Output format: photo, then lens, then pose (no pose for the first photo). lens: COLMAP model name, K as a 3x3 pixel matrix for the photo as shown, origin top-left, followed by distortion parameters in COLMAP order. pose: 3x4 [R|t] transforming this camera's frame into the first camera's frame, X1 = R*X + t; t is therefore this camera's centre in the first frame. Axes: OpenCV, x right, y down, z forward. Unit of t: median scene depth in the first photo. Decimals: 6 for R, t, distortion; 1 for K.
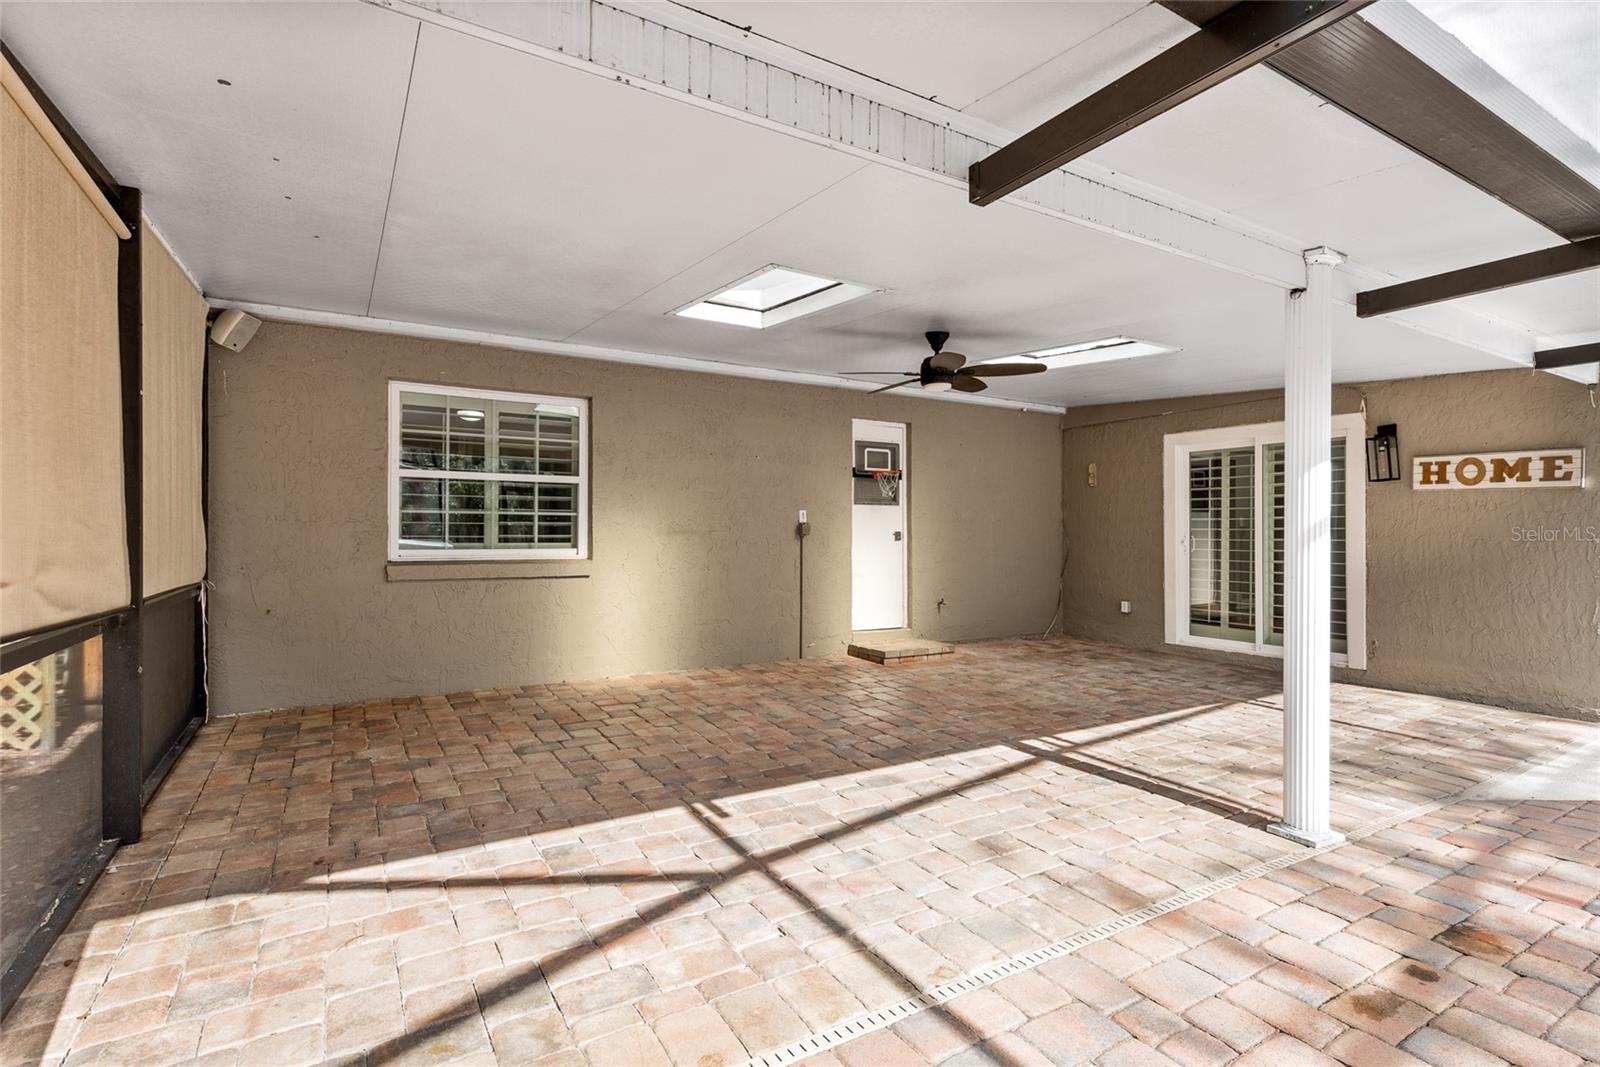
lens RADIAL K [[731.9, 0, 796.2], [0, 731.9, 531.5], [0, 0, 1]] dist [-0.011615, -0.000824]
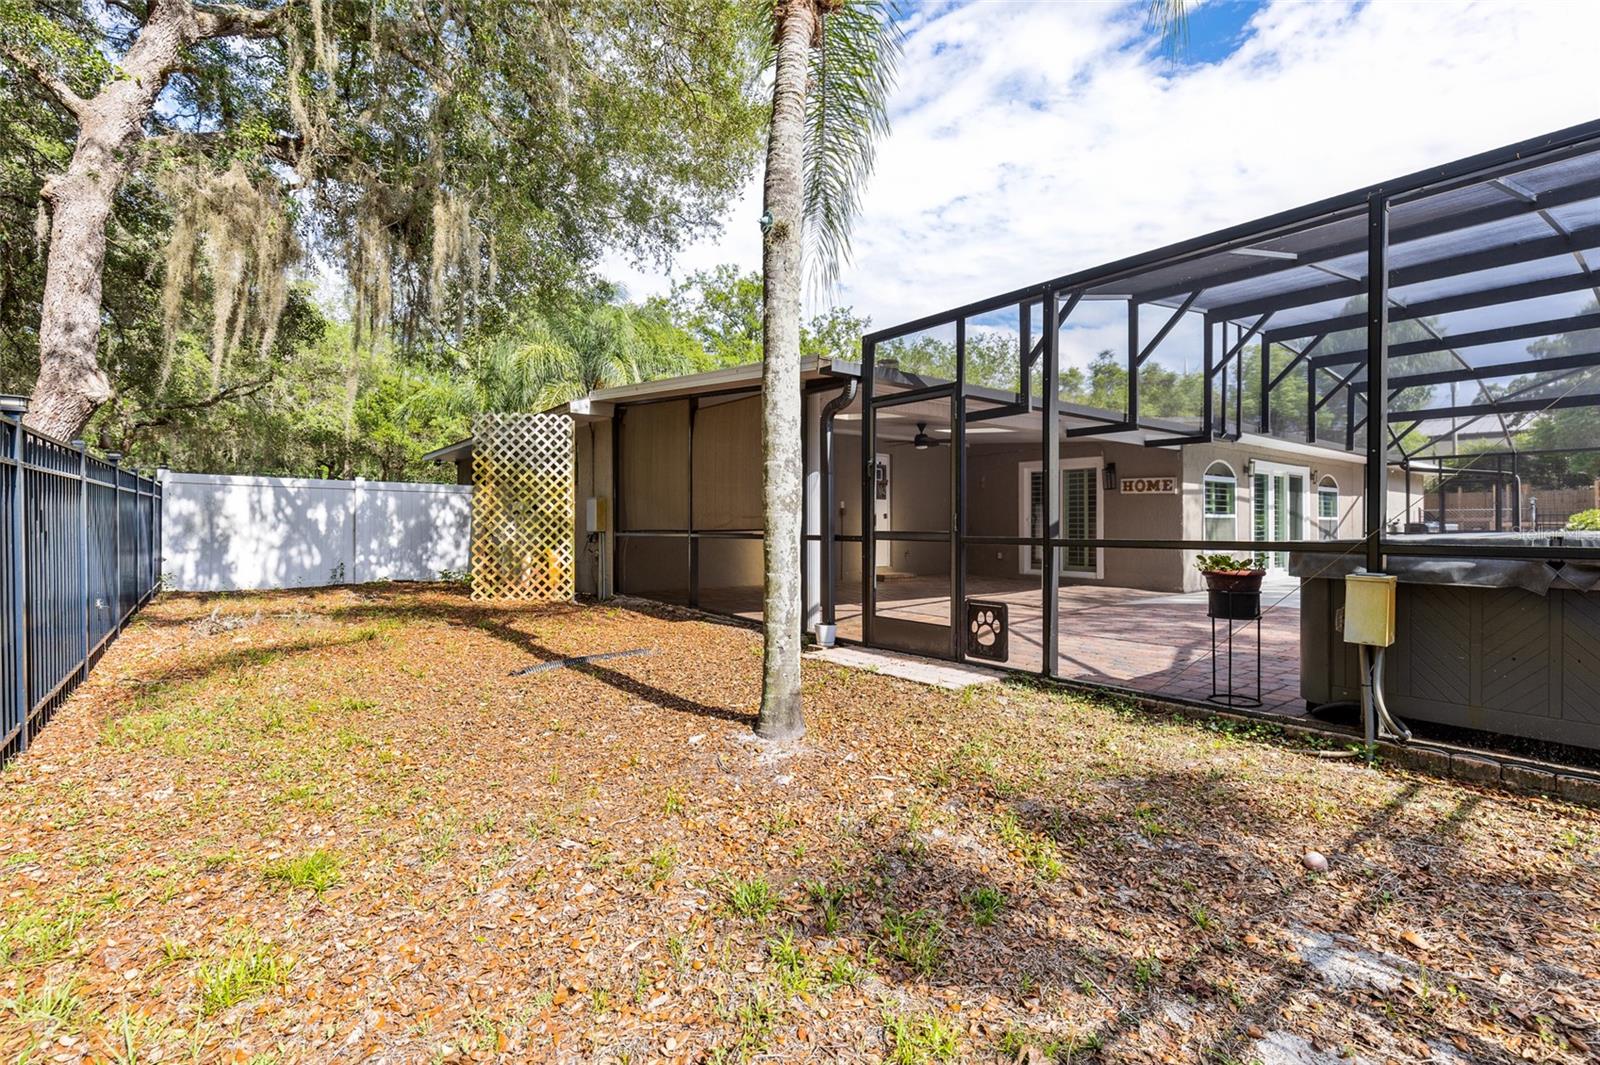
lens RADIAL K [[731.9, 0, 802.5], [0, 731.9, 529.3], [0, 0, 1]] dist [-0.011615, -0.000824]
pose [[0.987034, -0.004295, 0.160453, -0.533742], [0.002961, 0.999959, 0.008550, 0.035252], [-0.160483, -0.007964, 0.987006, -1.173814]]
